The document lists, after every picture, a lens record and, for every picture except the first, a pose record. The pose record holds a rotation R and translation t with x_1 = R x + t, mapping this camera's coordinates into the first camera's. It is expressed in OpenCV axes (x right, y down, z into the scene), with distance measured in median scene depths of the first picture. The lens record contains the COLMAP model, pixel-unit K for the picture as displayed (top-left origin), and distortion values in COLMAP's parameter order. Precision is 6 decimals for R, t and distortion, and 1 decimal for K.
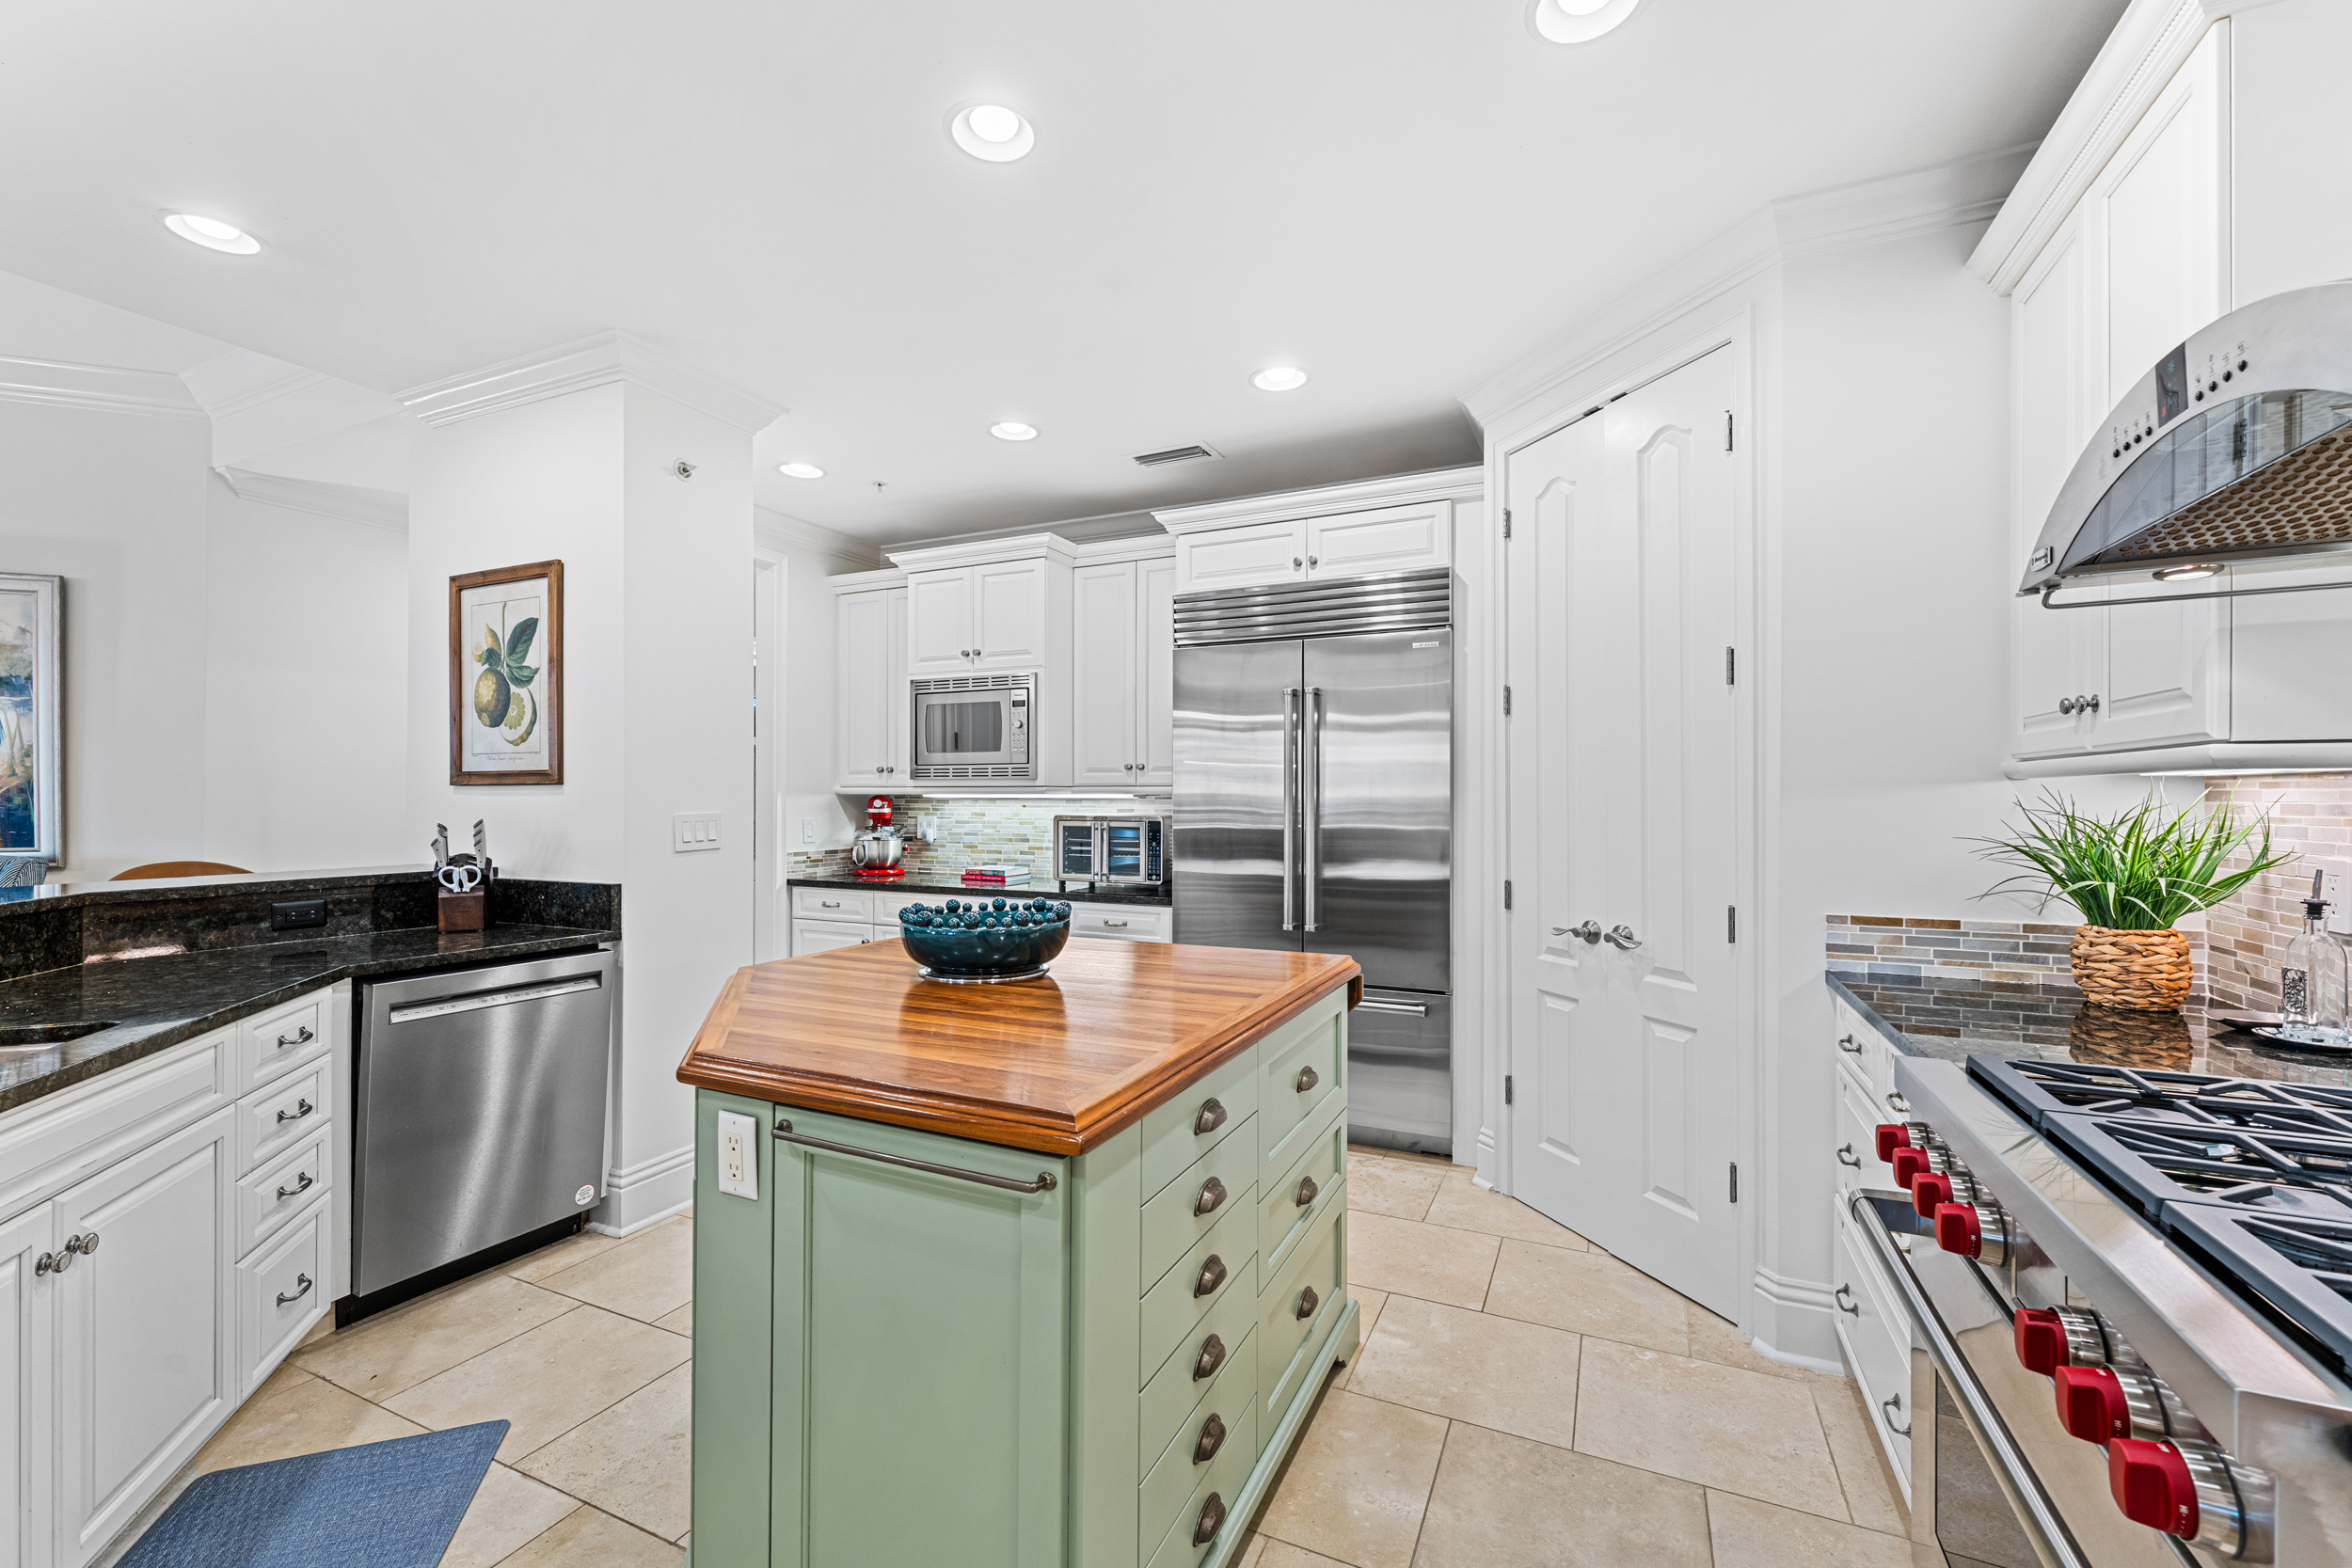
lens RADIAL K [[947.9, 0, 1184.1], [0, 947.9, 788.7], [0, 0, 1]] dist [0.007733, -0.000628]
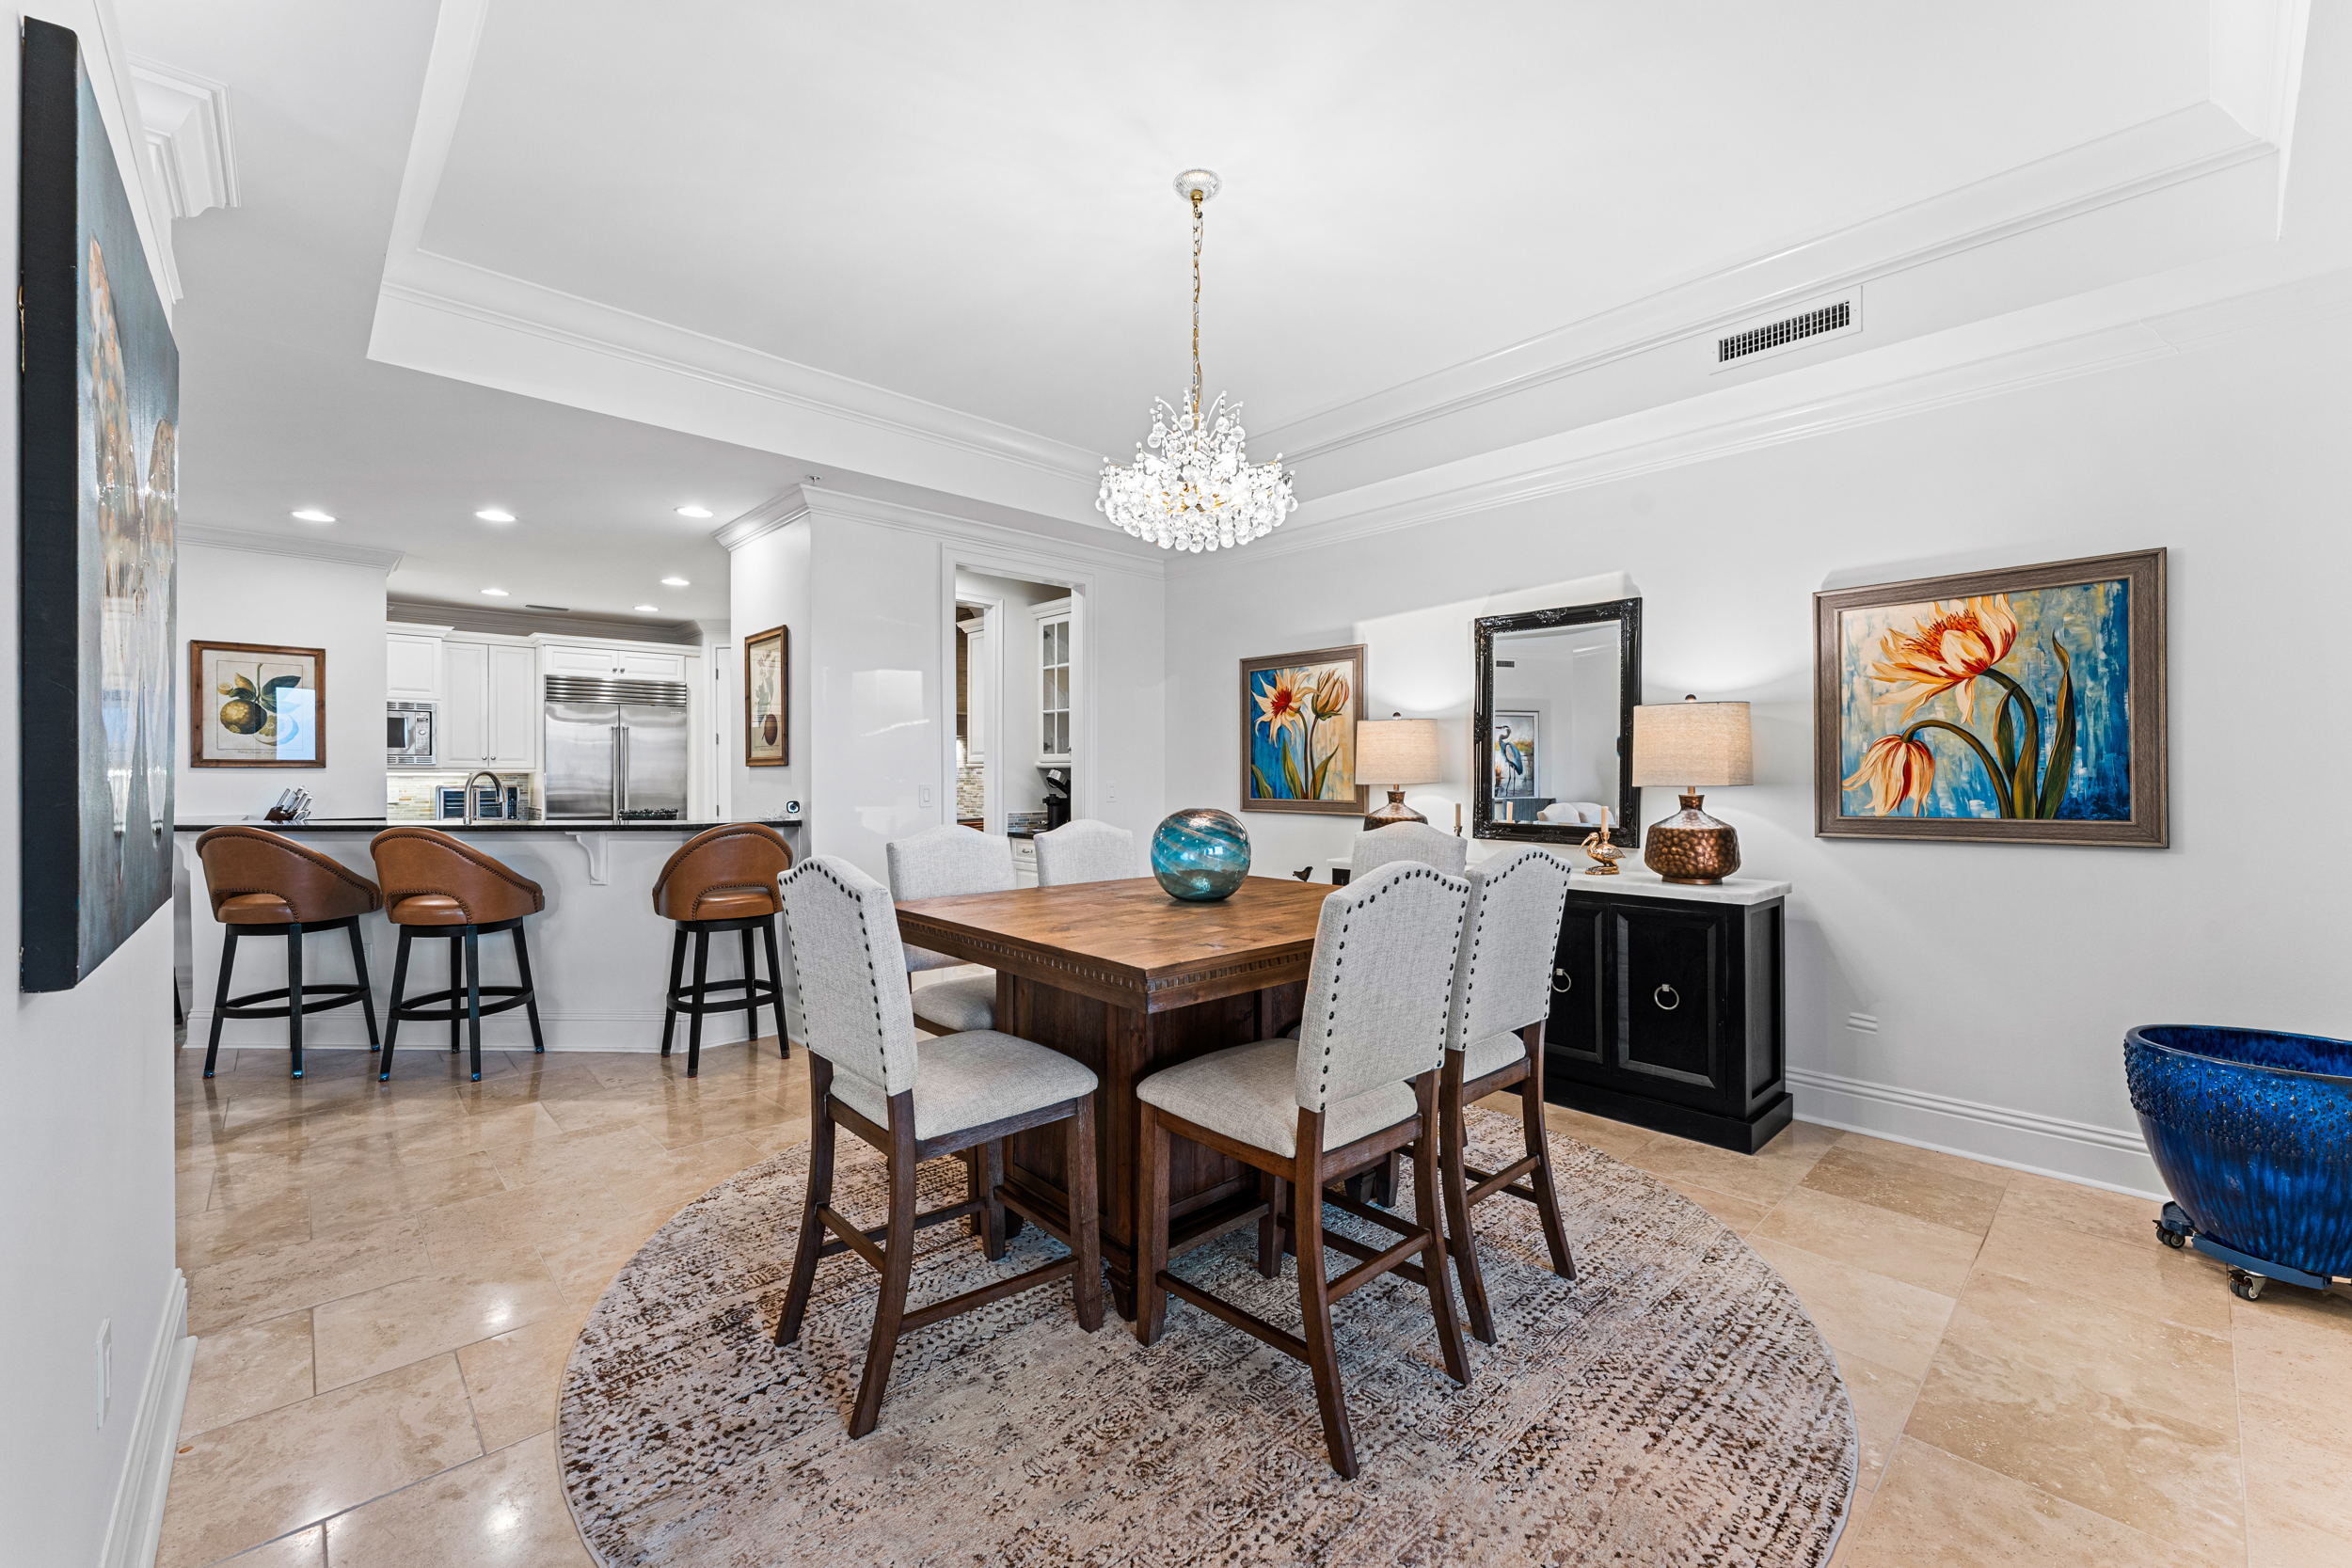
lens RADIAL K [[947.9, 0, 1181.3], [0, 947.9, 776.7], [0, 0, 1]] dist [0.007733, -0.000628]
pose [[0.387048, -0.002447, 0.922056, -1.630016], [-0.004519, 0.999979, 0.004550, -0.002413], [-0.922048, -0.005928, 0.387029, -1.212526]]
